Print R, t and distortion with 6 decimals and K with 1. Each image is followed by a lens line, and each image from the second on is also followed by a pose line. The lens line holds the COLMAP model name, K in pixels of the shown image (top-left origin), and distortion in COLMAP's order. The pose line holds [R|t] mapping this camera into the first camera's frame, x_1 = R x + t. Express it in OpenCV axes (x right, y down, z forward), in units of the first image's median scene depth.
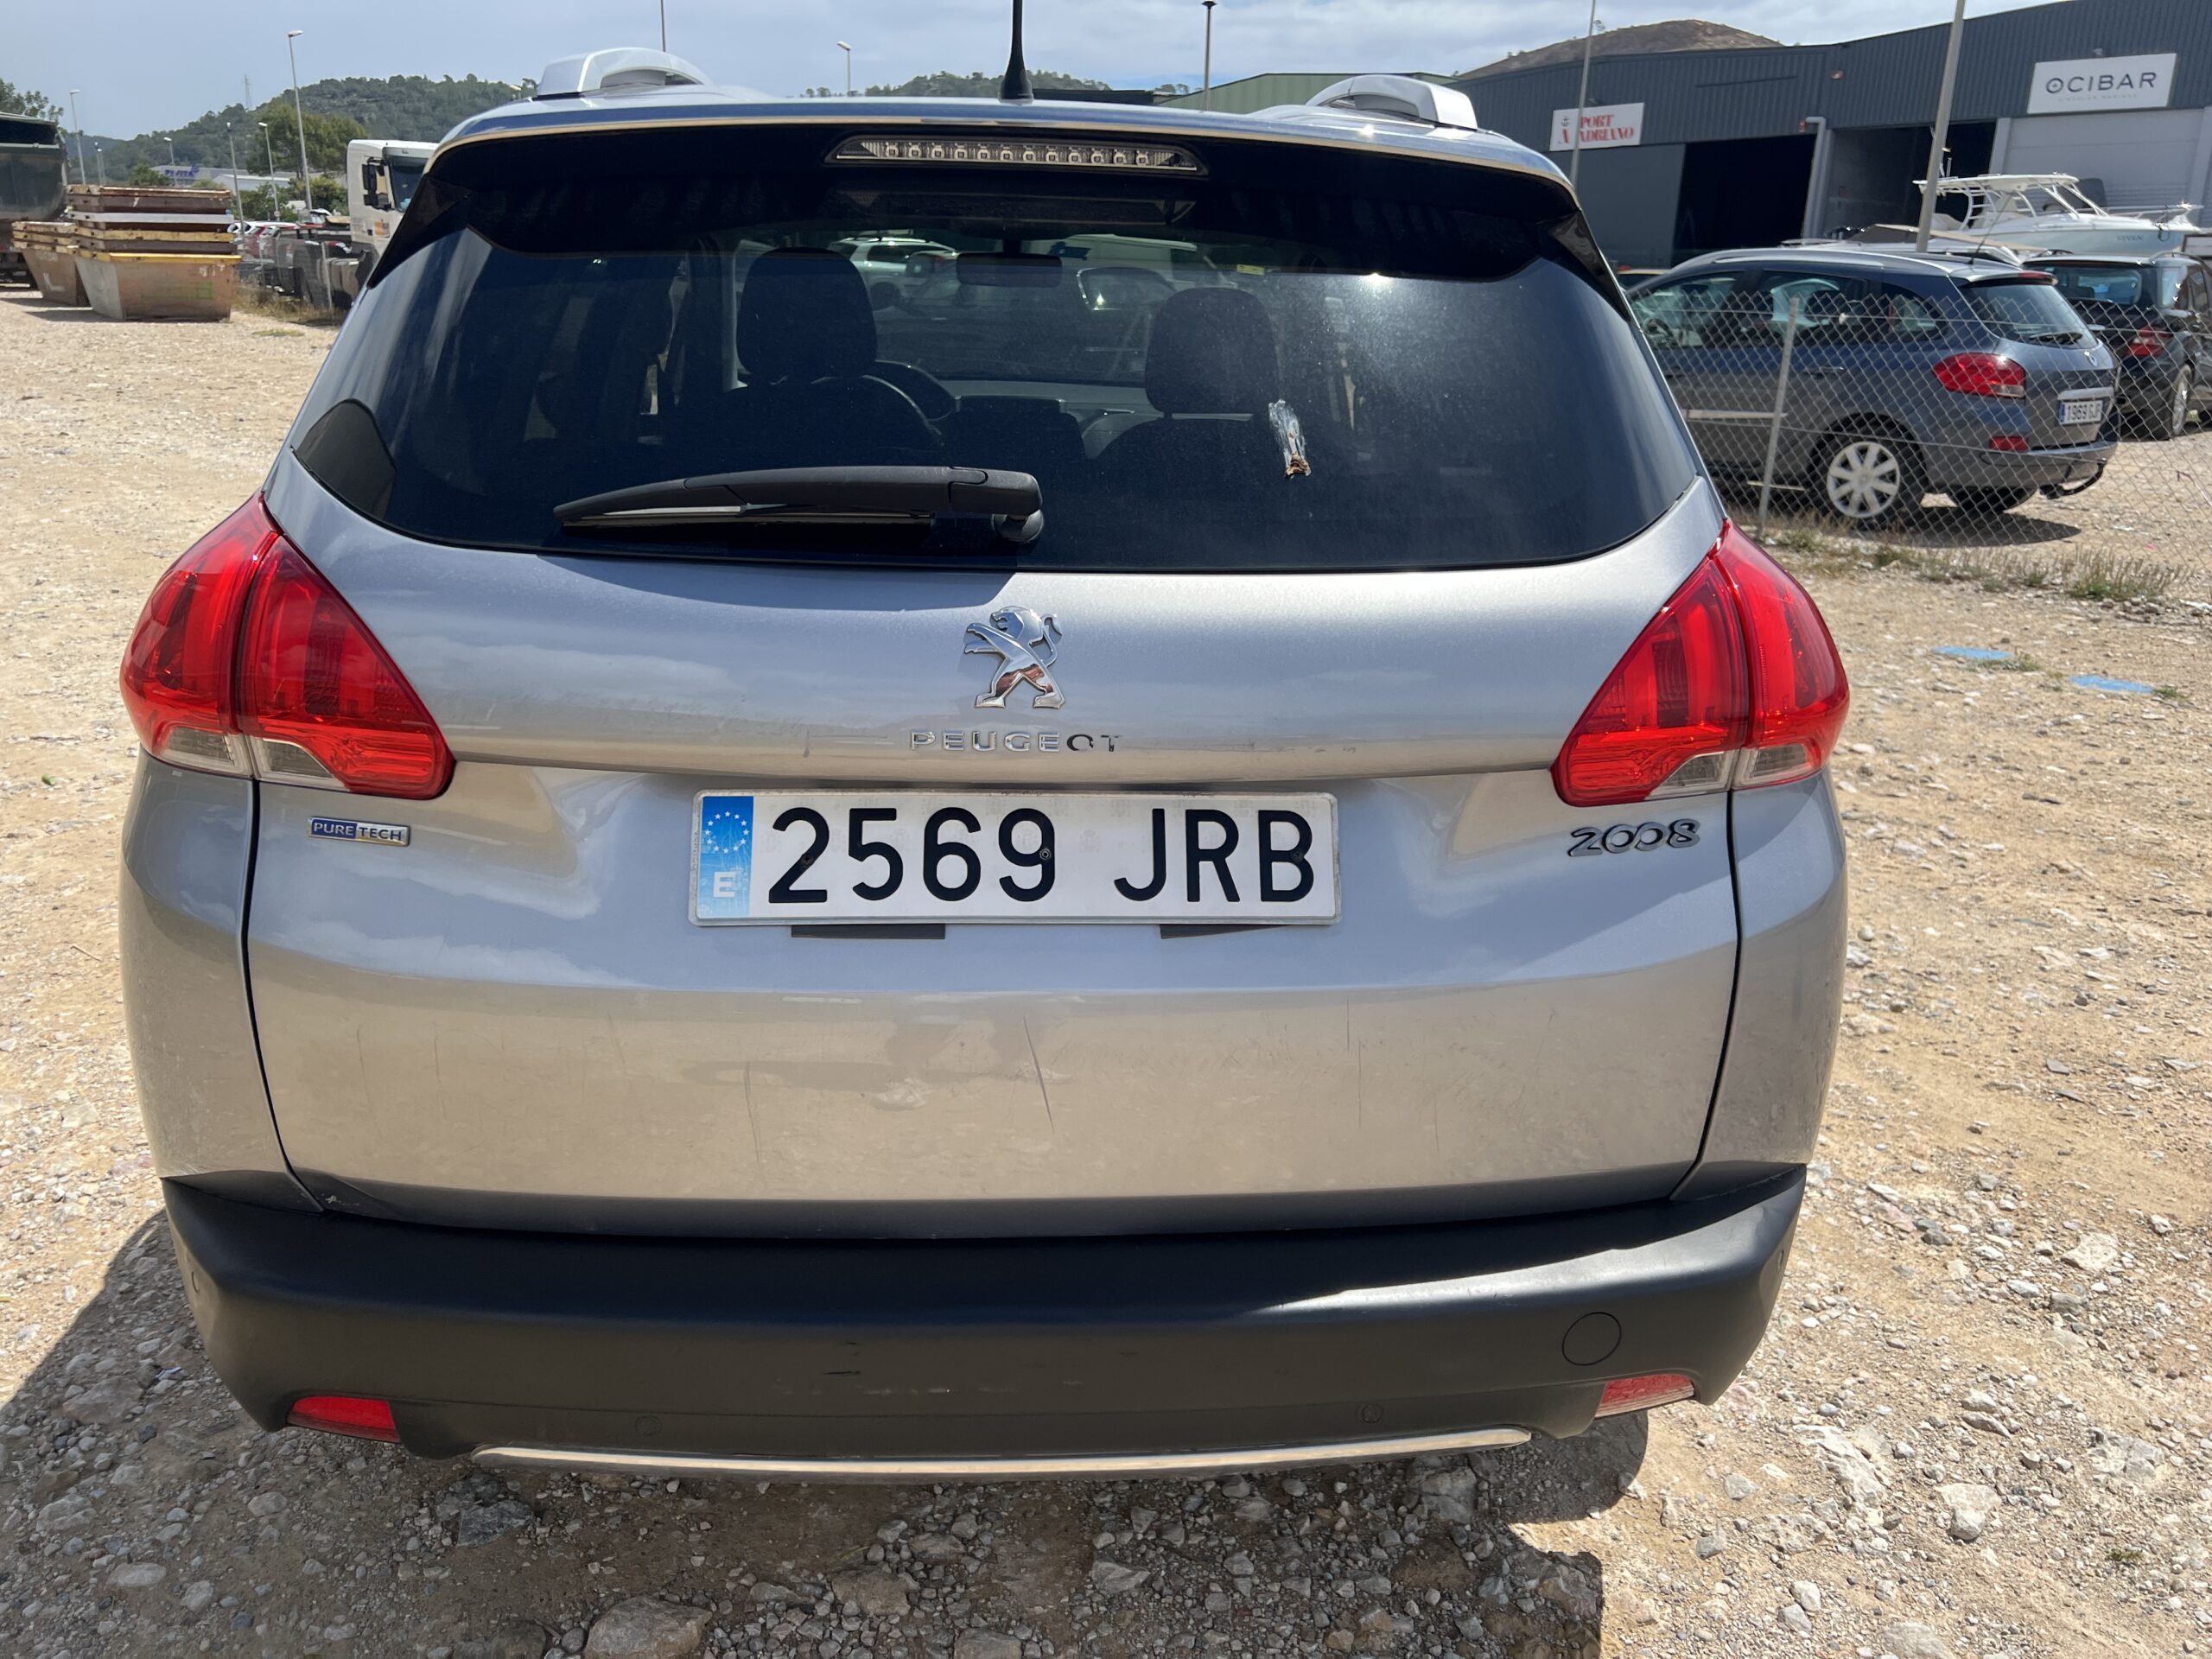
lens RADIAL K [[1659.6, 0, 1106.0], [0, 1659.6, 829.5], [0, 0, 1]] dist [0.090993, -0.110705]
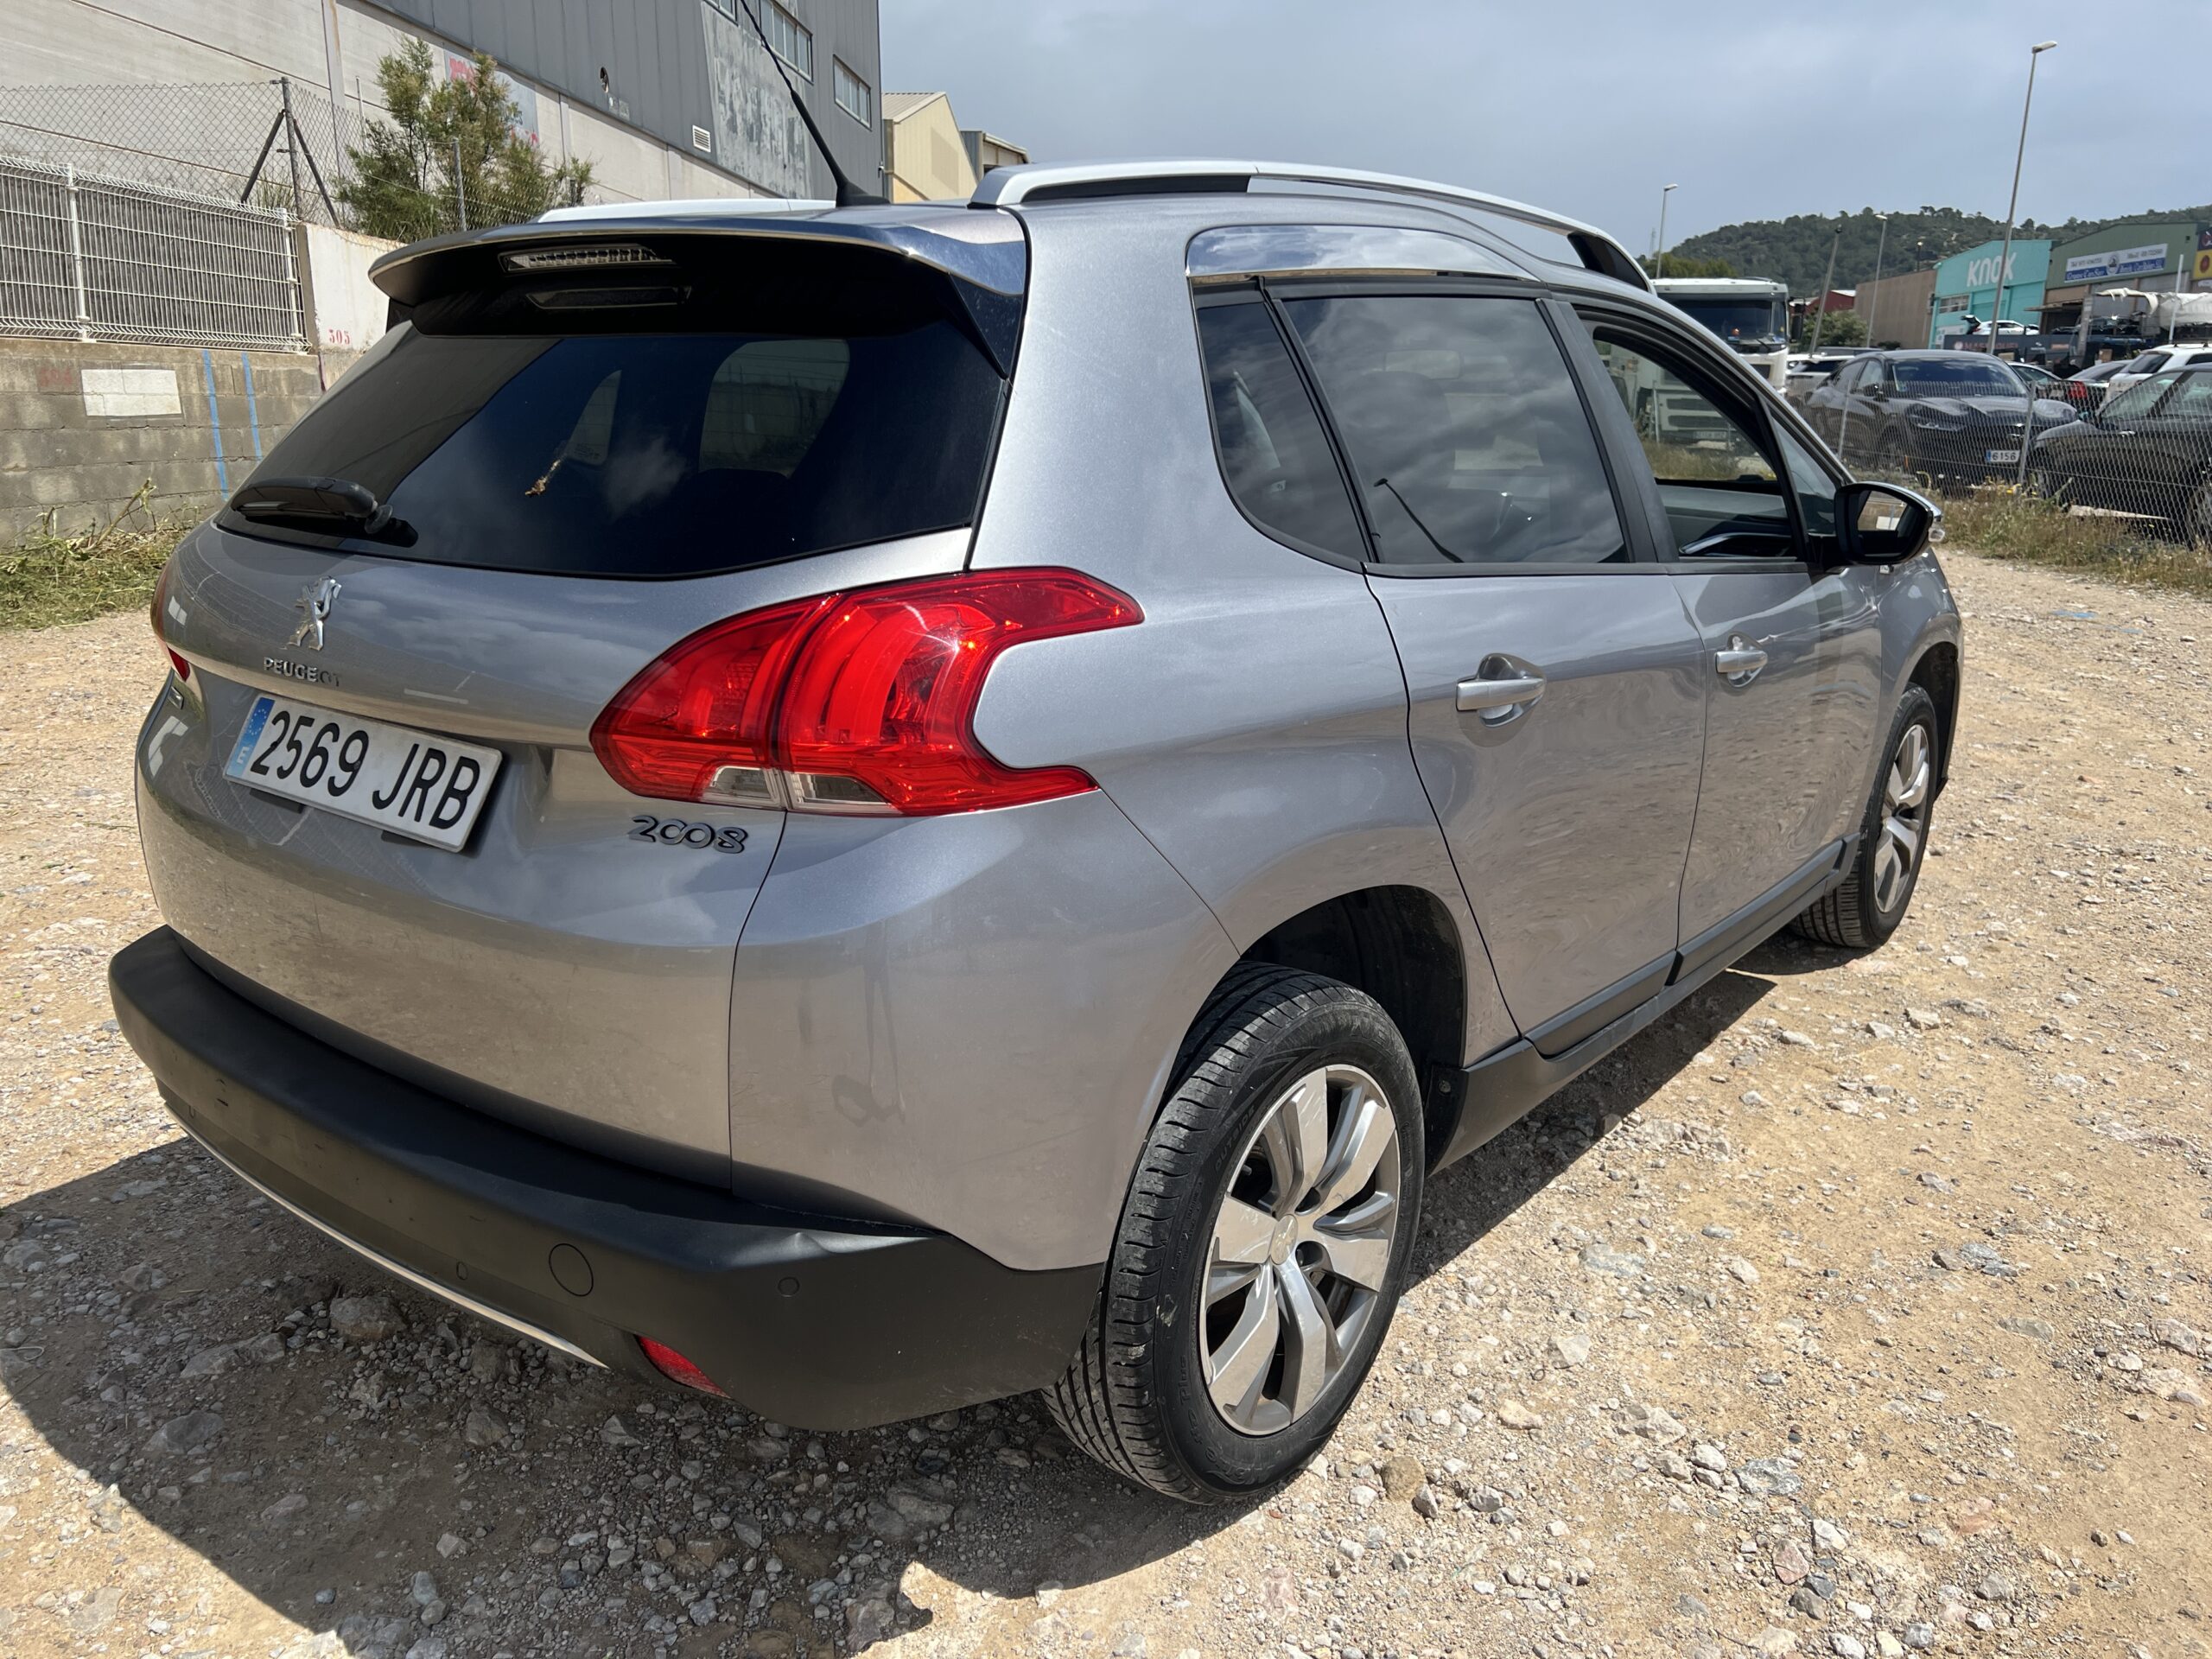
lens RADIAL K [[1659.6, 0, 1106.0], [0, 1659.6, 829.5], [0, 0, 1]] dist [0.090993, -0.110705]
pose [[0.735034, 0.154116, -0.660283, 1.319640], [-0.200733, 0.979632, 0.005196, -0.063055], [0.647635, 0.128721, 0.750999, 0.376902]]
